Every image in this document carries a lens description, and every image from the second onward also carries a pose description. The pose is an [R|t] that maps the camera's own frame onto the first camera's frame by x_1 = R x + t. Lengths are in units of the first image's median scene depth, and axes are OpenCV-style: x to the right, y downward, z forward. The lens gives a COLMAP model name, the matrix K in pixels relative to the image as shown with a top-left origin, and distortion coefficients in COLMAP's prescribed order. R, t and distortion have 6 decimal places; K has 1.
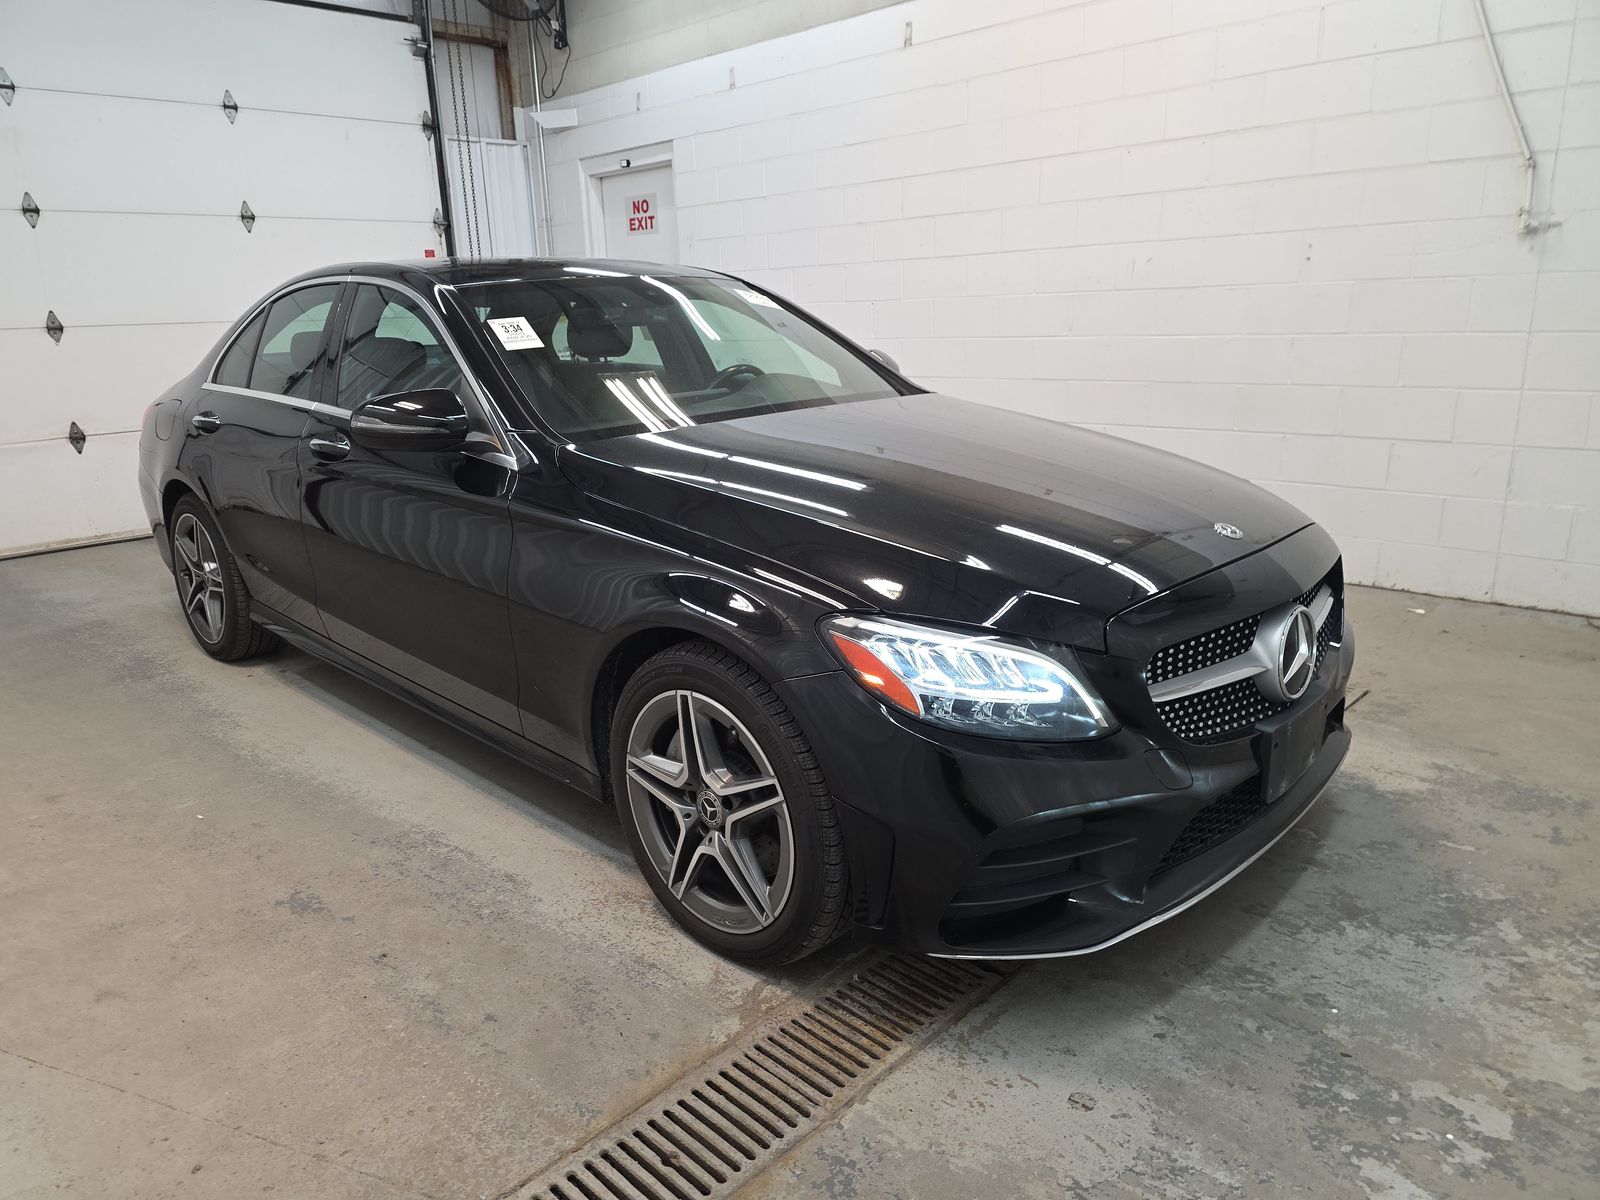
lens RADIAL K [[1059.3, 0, 766.4], [0, 1059.3, 596.3], [0, 0, 1]] dist [0.057059, -0.051647]
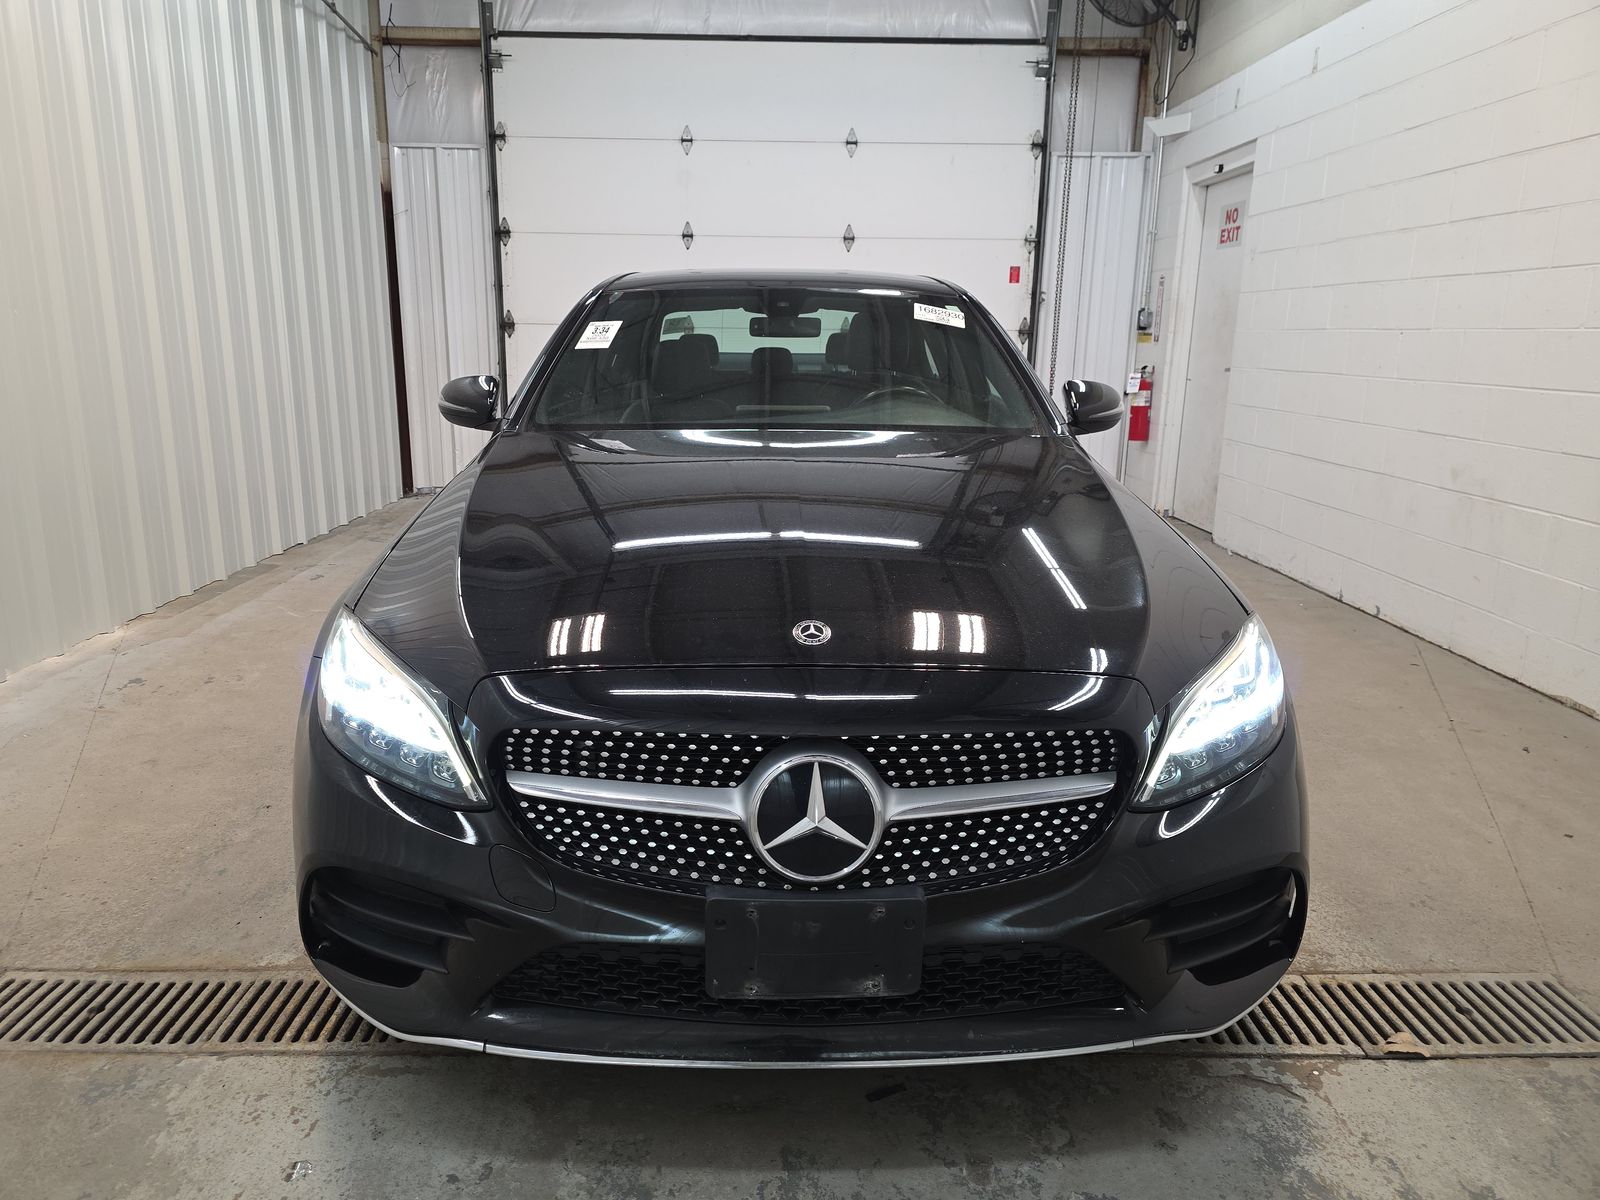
lens RADIAL K [[1059.3, 0, 790.7], [0, 1059.3, 589.8], [0, 0, 1]] dist [0.057059, -0.051647]
pose [[0.722324, 0.205090, -0.660445, 0.308374], [-0.219315, 0.973651, 0.062487, -0.046278], [0.655858, 0.099709, 0.748270, 0.148953]]
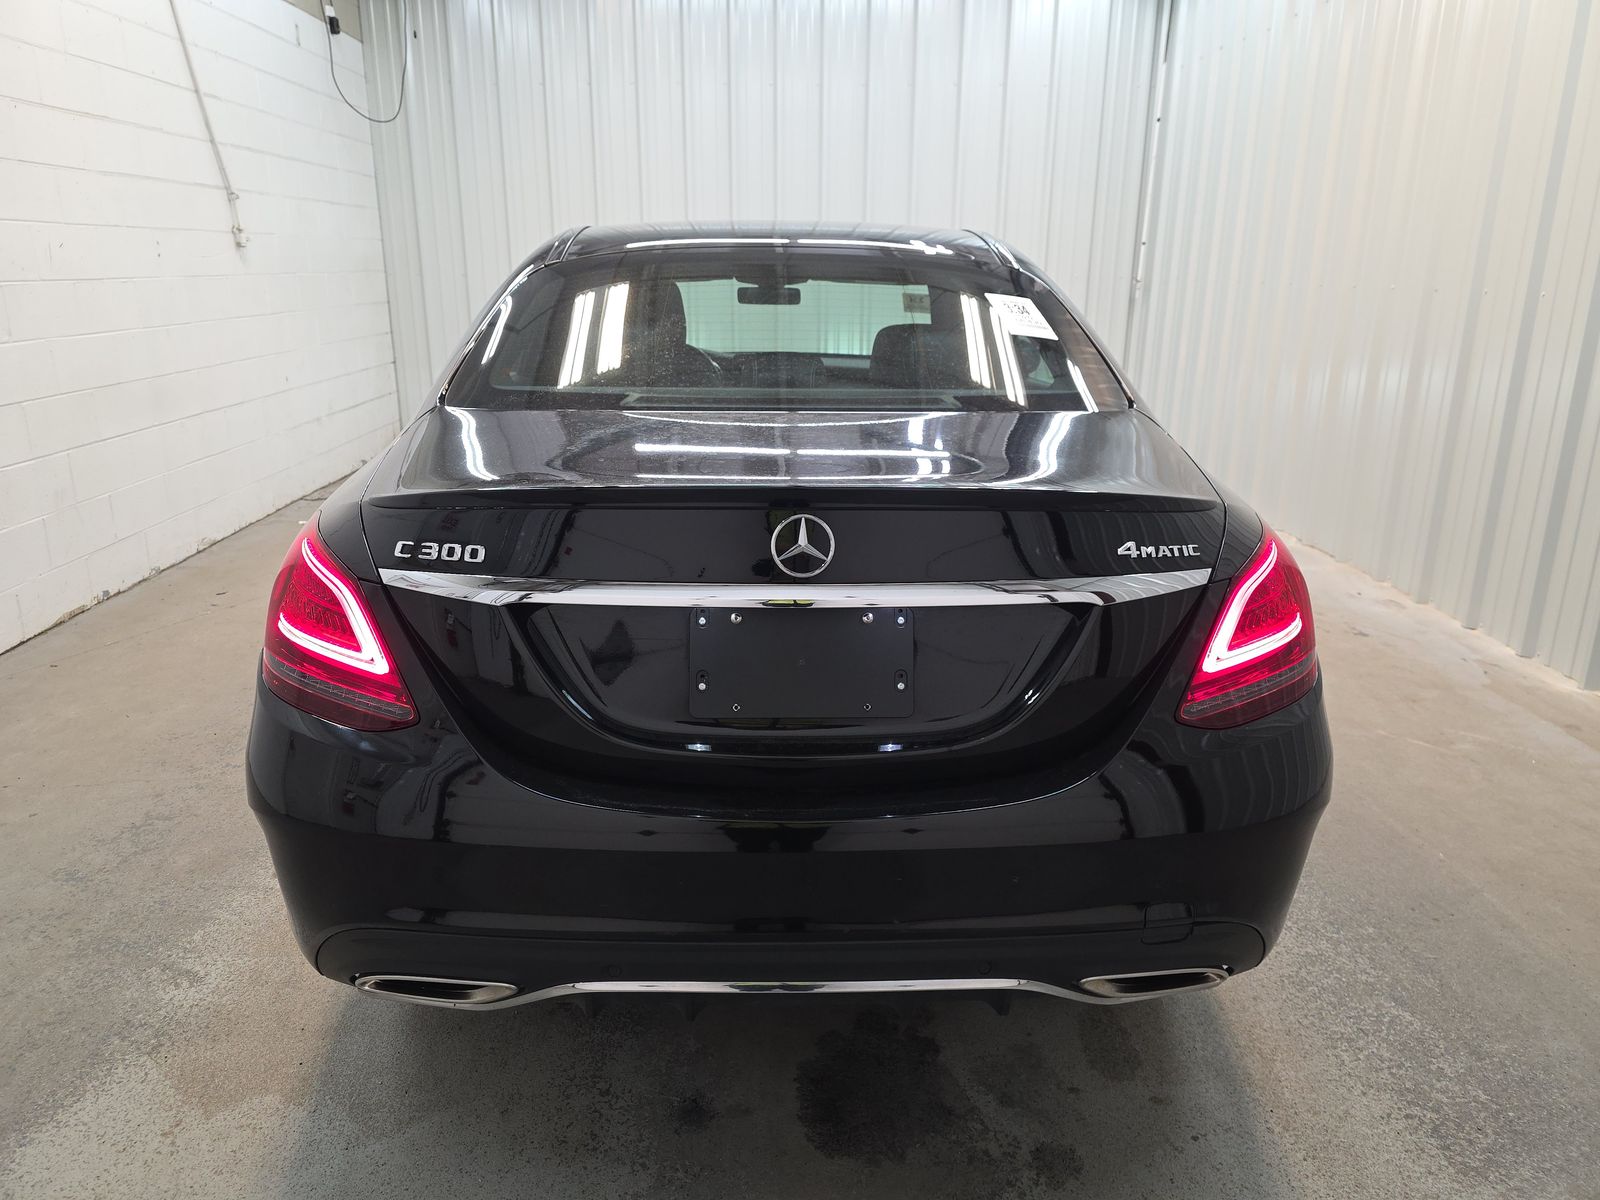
lens RADIAL K [[1059.3, 0, 793.2], [0, 1059.3, 604.3], [0, 0, 1]] dist [0.057059, -0.051647]
pose [[-0.720801, -0.179537, 0.669487, -0.477972], [0.201682, 0.869758, 0.450383, -0.245447], [-0.663152, 0.459660, -0.590713, 0.921434]]
